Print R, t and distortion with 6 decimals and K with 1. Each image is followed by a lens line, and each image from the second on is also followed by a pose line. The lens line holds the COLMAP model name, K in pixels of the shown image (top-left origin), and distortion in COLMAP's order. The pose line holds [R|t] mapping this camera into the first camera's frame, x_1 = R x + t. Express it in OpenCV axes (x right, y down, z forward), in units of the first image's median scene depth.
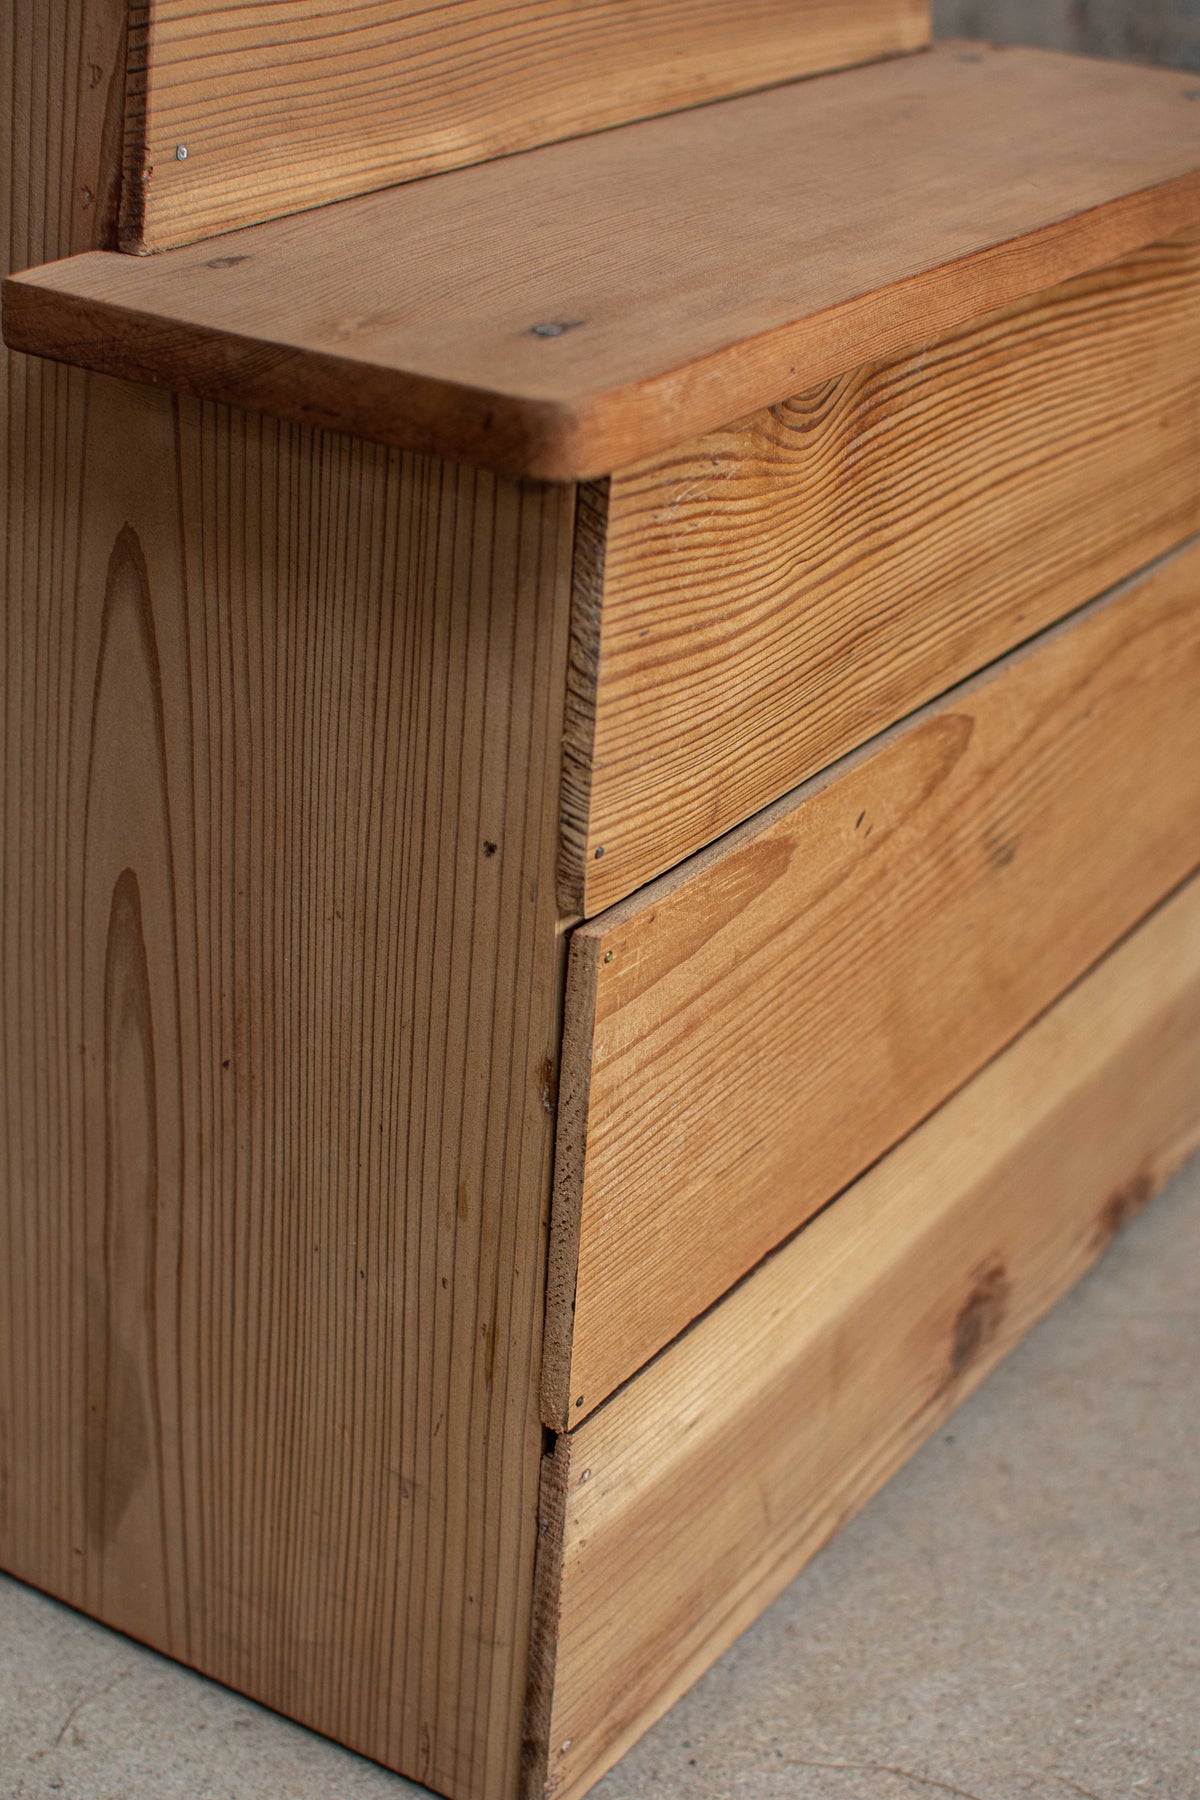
lens RADIAL K [[2760.4, 0, 606.7], [0, 2760.4, 900.9], [0, 0, 1]] dist [-0.184292, 0.000000]
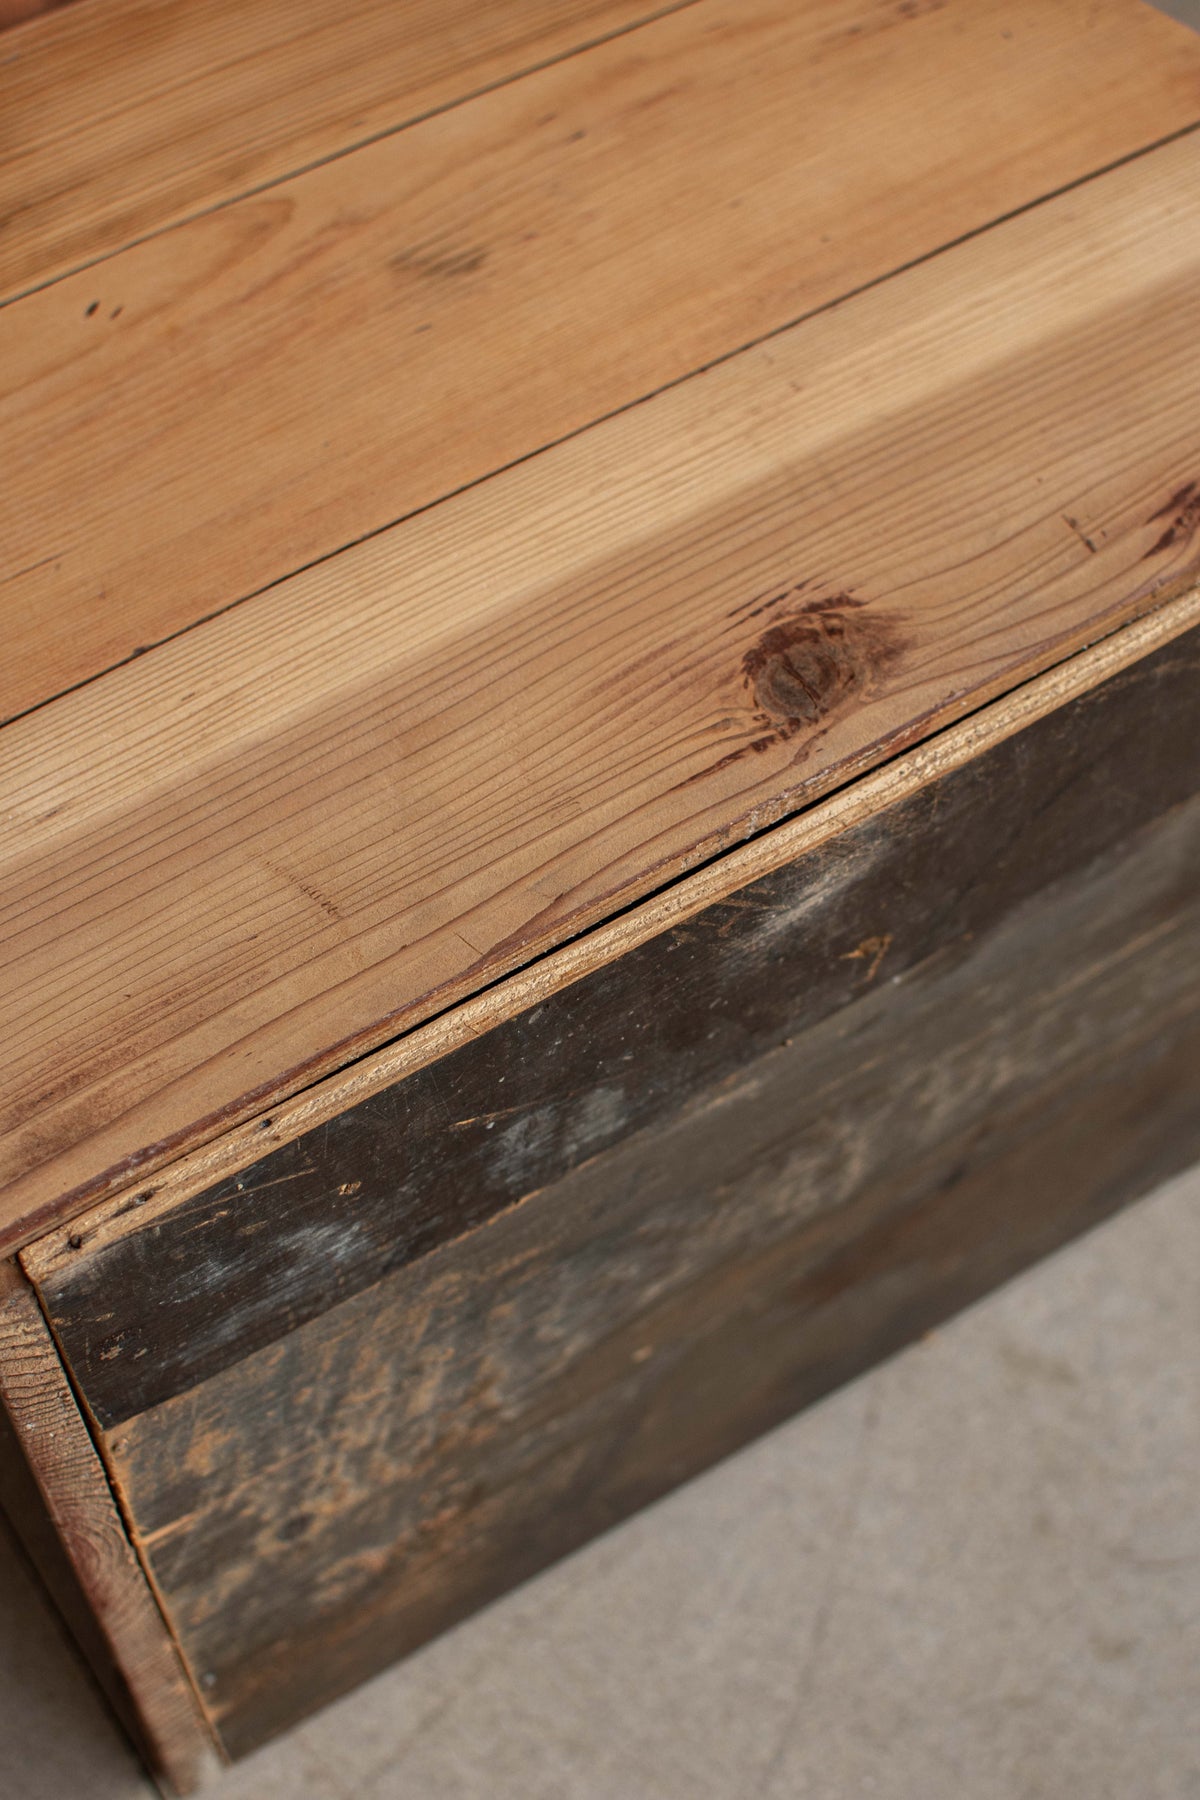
lens RADIAL K [[2760.4, 0, 598.0], [0, 2760.4, 899.2], [0, 0, 1]] dist [-0.184292, 0.000000]
pose [[0.449155, -0.730986, -0.513730, 0.577009], [0.168143, 0.633877, -0.754936, 0.967391], [0.877489, 0.252704, 0.407619, 0.904139]]
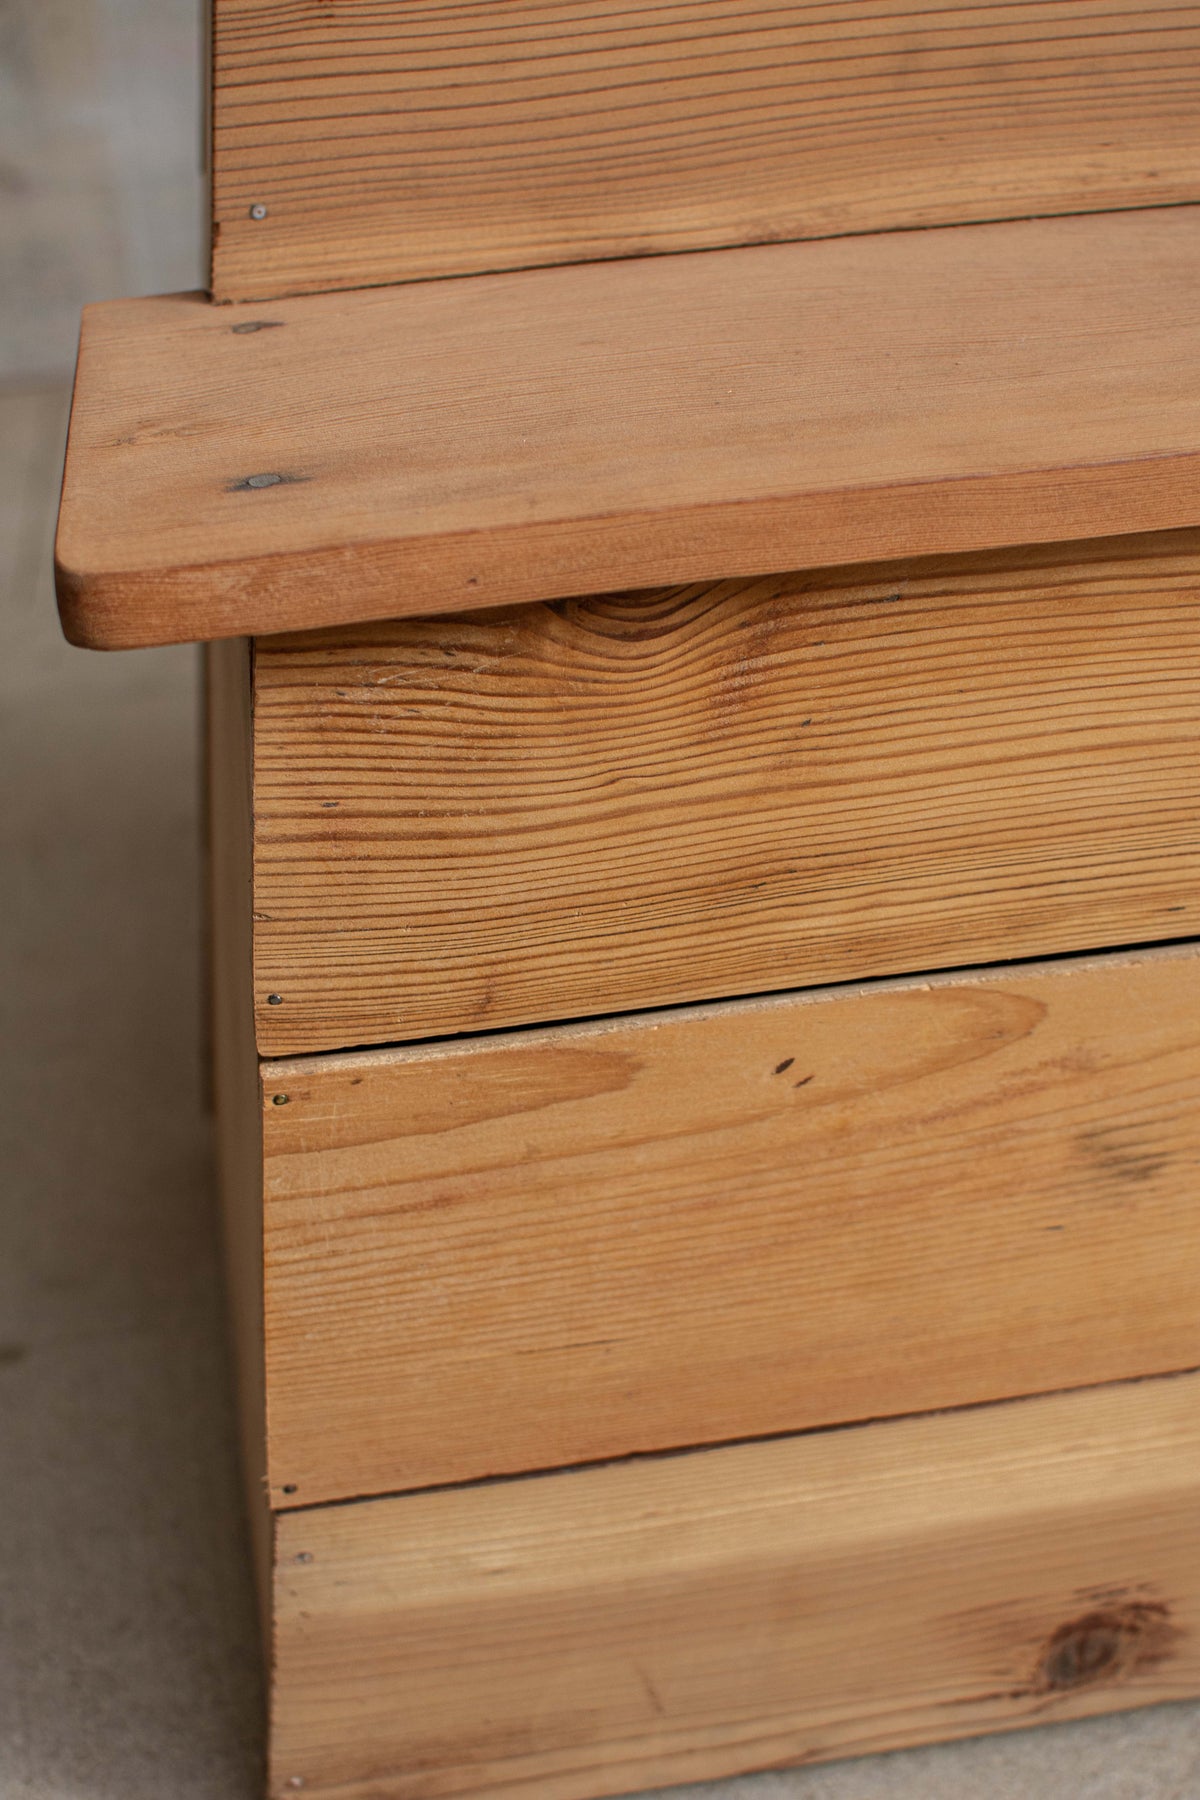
lens RADIAL K [[2760.4, 0, 601.1], [0, 2760.4, 909.0], [0, 0, 1]] dist [-0.184292, 0.000000]
pose [[0.671184, 0.340666, -0.658375, 0.688402], [-0.264653, 0.939738, 0.216452, -0.281761], [0.692438, 0.028962, 0.720896, 0.351631]]
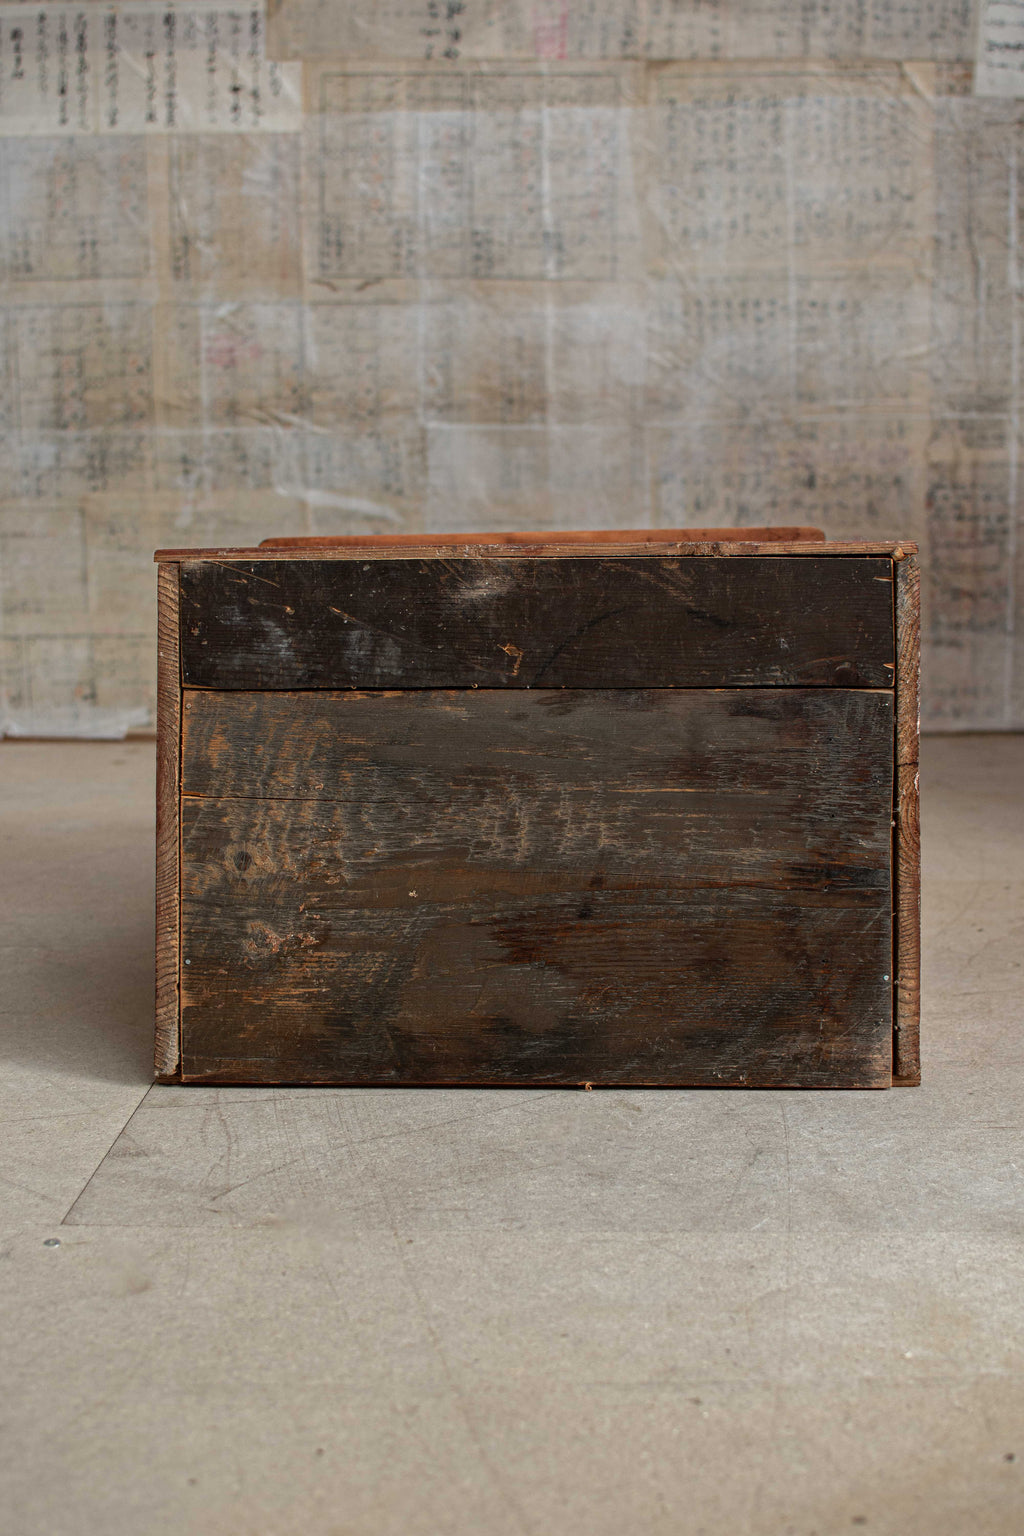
lens RADIAL K [[2355.5, 0, 513.7], [0, 2355.5, 767.6], [0, 0, 1]] dist [-0.184292, 0.000000]
pose [[0.560911, -0.821448, -0.102964, 0.227659], [-0.414878, -0.171283, -0.893610, 2.274648], [0.716419, 0.543953, -0.436875, 2.492431]]
